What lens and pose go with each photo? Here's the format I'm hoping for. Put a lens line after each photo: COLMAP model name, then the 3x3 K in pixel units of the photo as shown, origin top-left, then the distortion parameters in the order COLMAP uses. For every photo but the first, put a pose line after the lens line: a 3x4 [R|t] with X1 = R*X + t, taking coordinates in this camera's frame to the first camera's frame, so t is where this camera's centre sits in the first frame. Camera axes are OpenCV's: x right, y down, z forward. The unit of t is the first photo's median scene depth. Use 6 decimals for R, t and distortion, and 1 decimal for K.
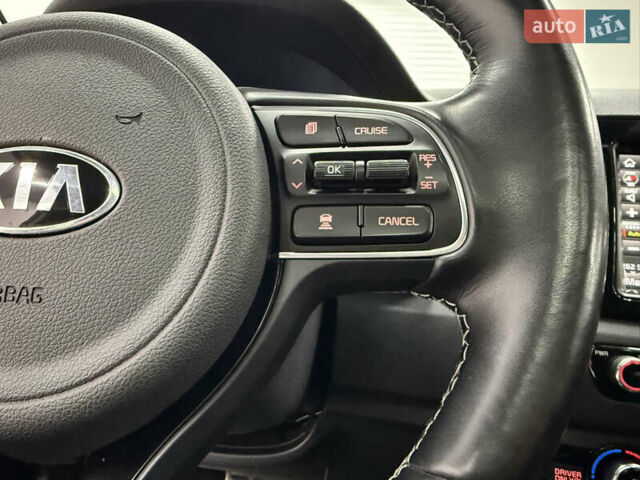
lens RADIAL K [[410.3, 0, 284.0], [0, 410.3, 238.8], [0, 0, 1]] dist [0.020447, -0.001497]
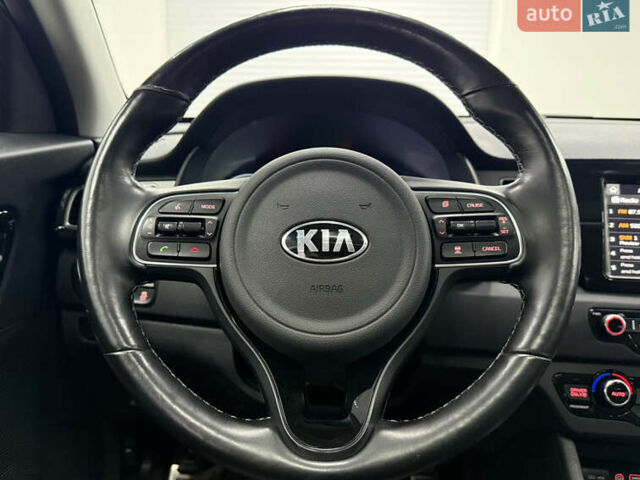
lens RADIAL K [[449.9, 0, 320.0], [0, 449.9, 240.0], [0, 0, 1]] dist [0.048026, -0.060794]
pose [[0.997469, -0.042929, 0.056673, -0.755433], [0.041903, 0.998938, 0.019165, -0.168657], [-0.057435, -0.016742, 0.998209, -1.335372]]
